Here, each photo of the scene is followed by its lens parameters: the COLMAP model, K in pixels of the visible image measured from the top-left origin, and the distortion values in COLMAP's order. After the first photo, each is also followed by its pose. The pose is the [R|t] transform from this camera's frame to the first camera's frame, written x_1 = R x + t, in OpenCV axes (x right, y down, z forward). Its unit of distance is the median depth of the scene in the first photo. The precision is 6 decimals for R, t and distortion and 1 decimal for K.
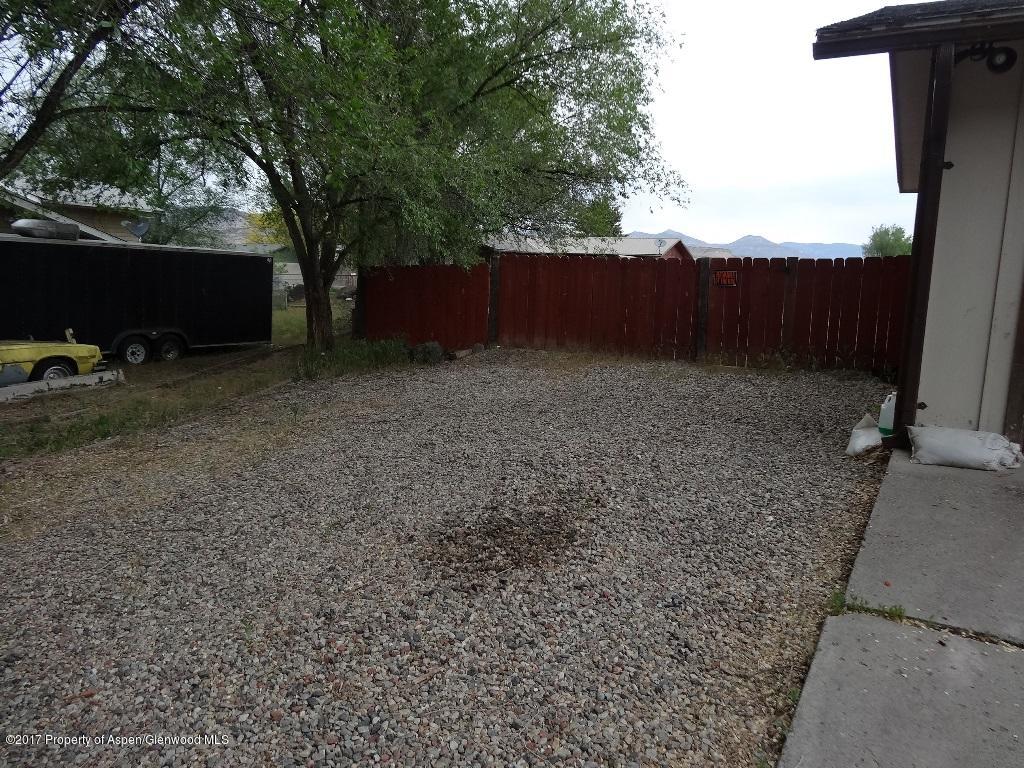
lens RADIAL K [[759.4, 0, 512.0], [0, 759.4, 384.0], [0, 0, 1]] dist [-0.008138, -0.004017]
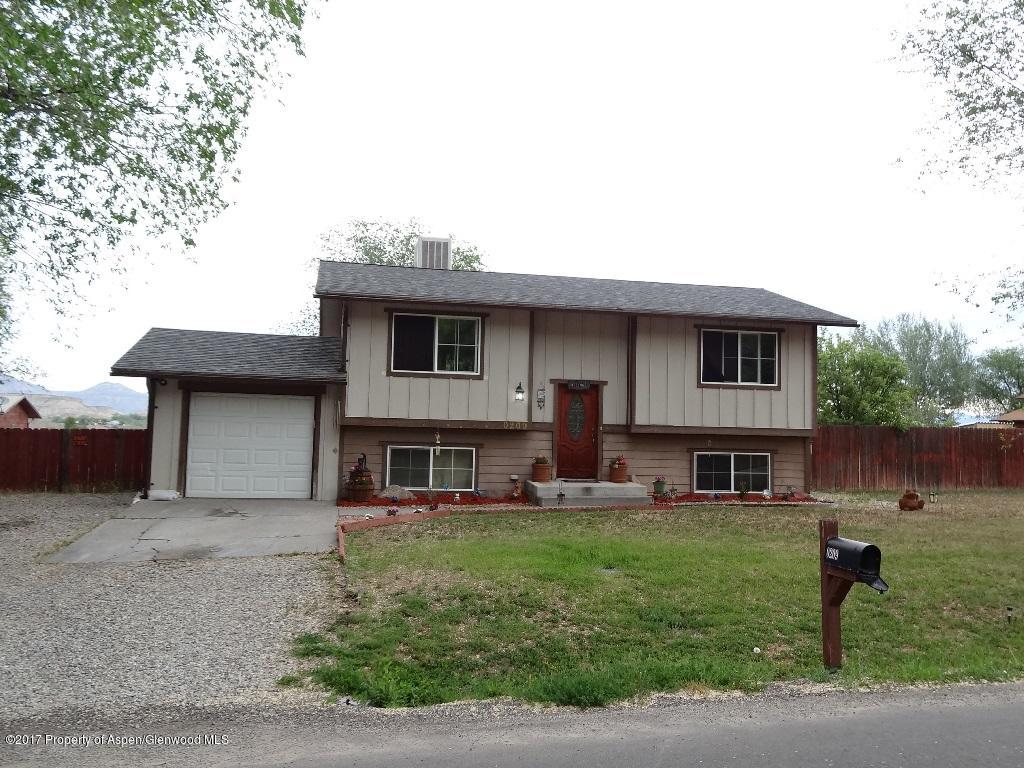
lens RADIAL K [[820.1, 0, 512.0], [0, 820.1, 384.0], [0, 0, 1]] dist [0.007821, 0.004532]
pose [[0.725401, 0.028985, 0.687716, -0.264422], [0.105899, 0.982518, -0.153112, 0.110827], [-0.680132, 0.183896, 0.709650, -0.912777]]
